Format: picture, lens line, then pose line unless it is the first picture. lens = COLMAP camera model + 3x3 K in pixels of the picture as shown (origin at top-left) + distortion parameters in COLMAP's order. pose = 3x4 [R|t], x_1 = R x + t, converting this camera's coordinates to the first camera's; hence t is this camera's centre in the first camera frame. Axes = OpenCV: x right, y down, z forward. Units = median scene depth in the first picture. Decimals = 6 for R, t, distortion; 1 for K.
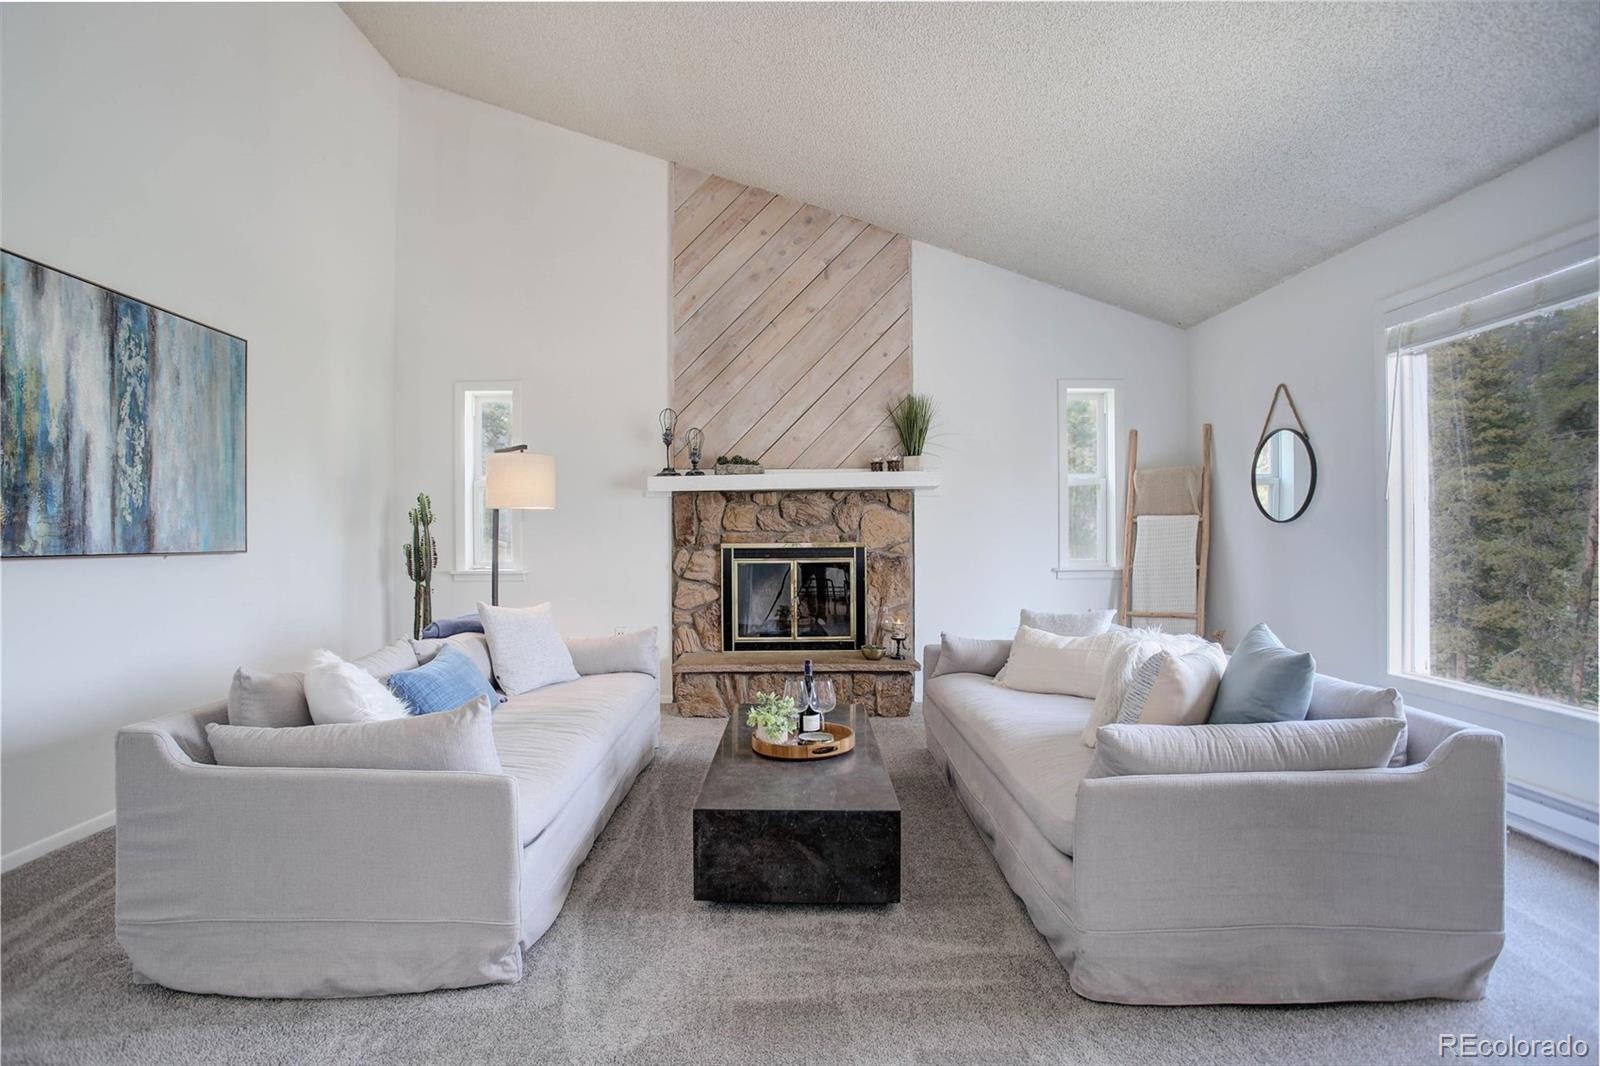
lens RADIAL K [[776.6, 0, 780.0], [0, 776.6, 535.2], [0, 0, 1]] dist [-0.071472, 0.030273]
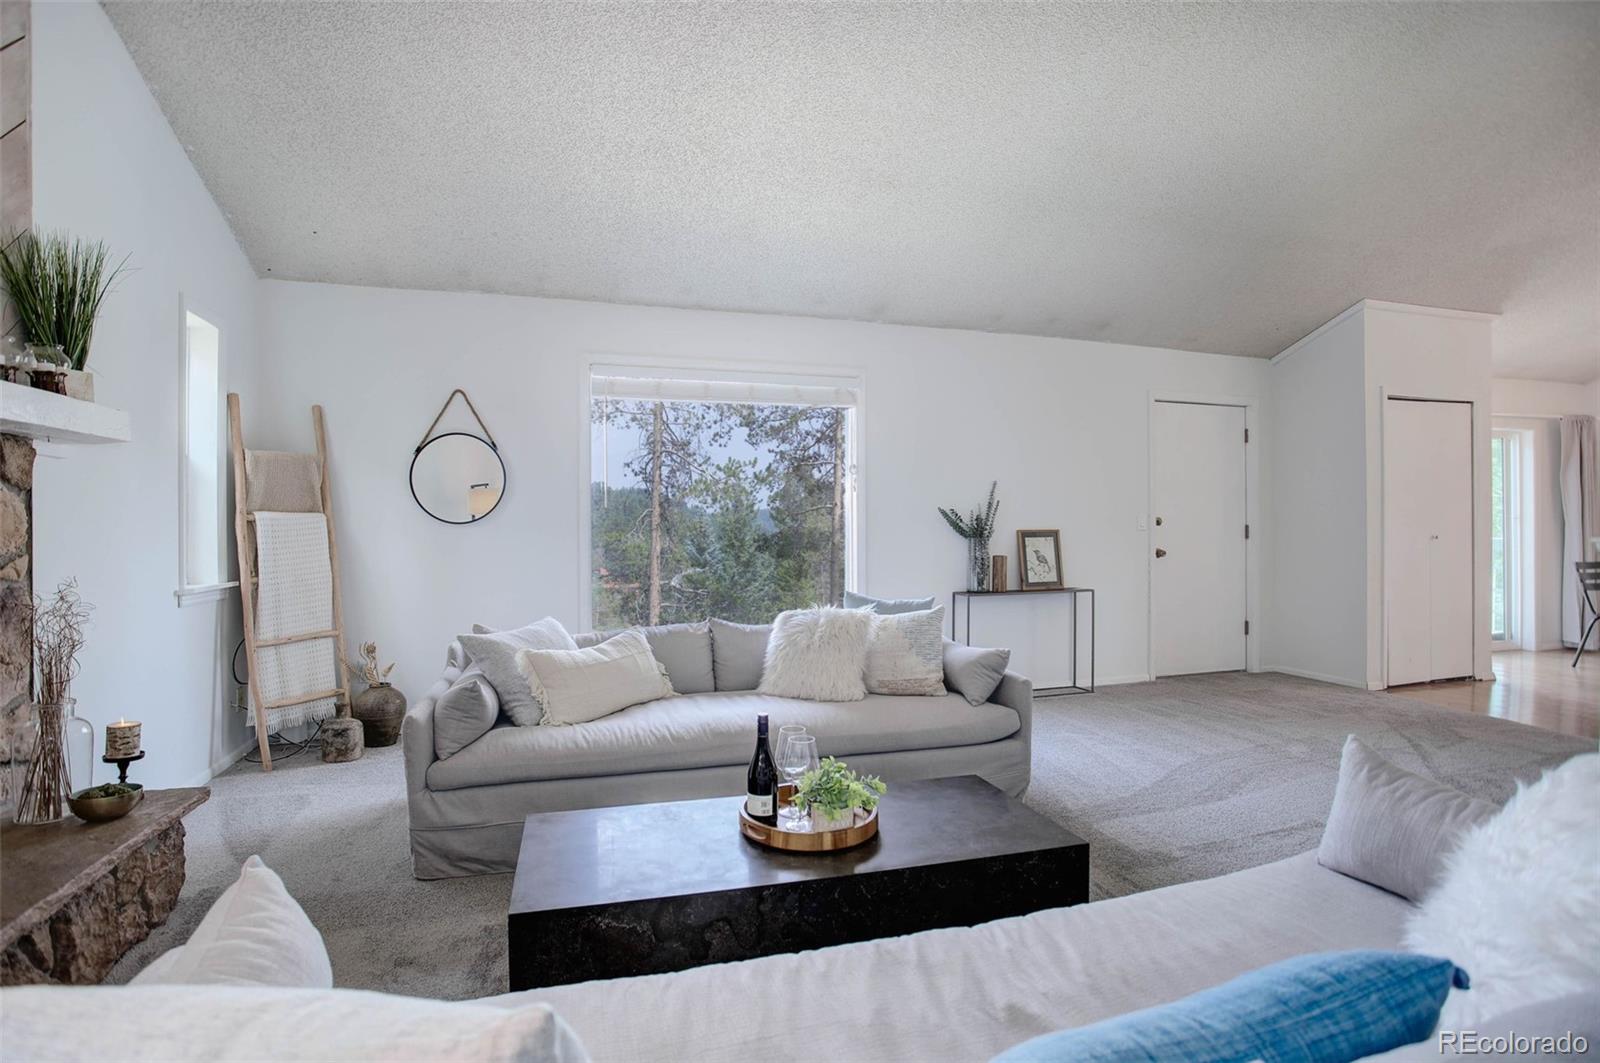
lens RADIAL K [[776.6, 0, 780.0], [0, 776.6, 533.7], [0, 0, 1]] dist [-0.071472, 0.030273]
pose [[-0.240729, 0.001711, 0.970591, -0.365672], [0.005692, 0.999984, -0.000351, -0.000579], [-0.970576, 0.005440, -0.240735, 0.681028]]
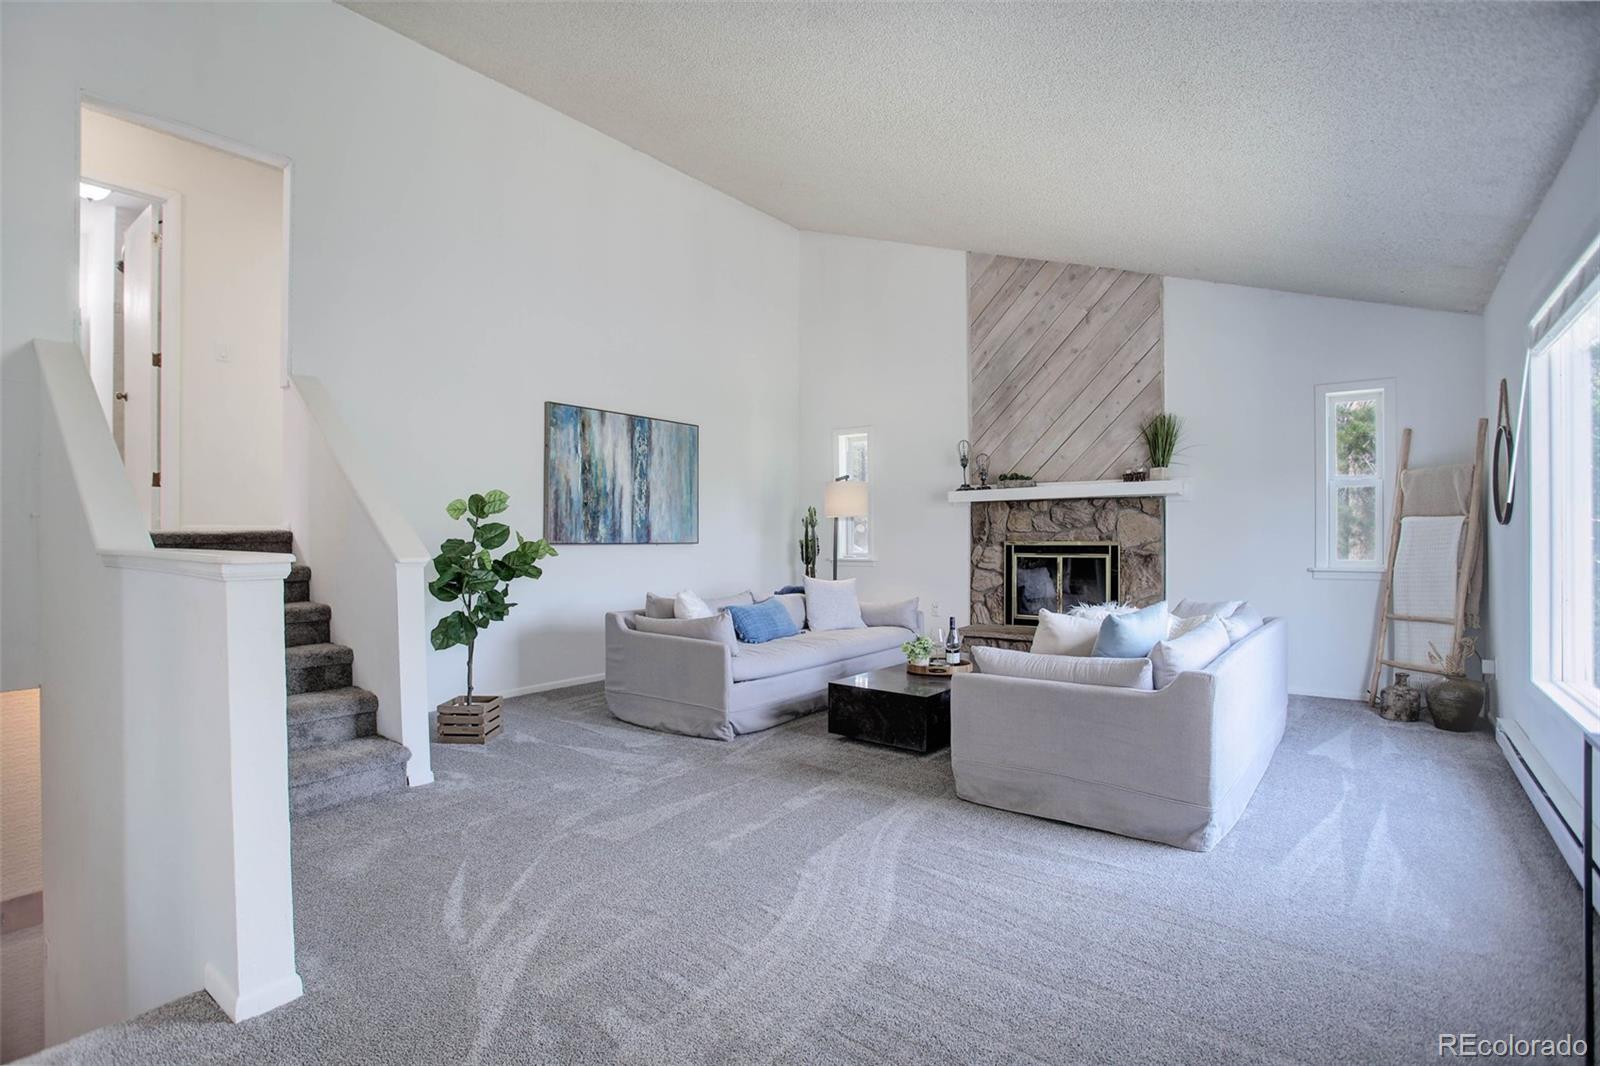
lens RADIAL K [[776.6, 0, 780.0], [0, 776.6, 535.2], [0, 0, 1]] dist [-0.071472, 0.030273]
pose [[0.787695, 0.004870, -0.616047, 0.424515], [-0.002940, 0.999987, 0.004146, -0.003703], [0.616059, -0.001455, 0.787699, -0.246011]]
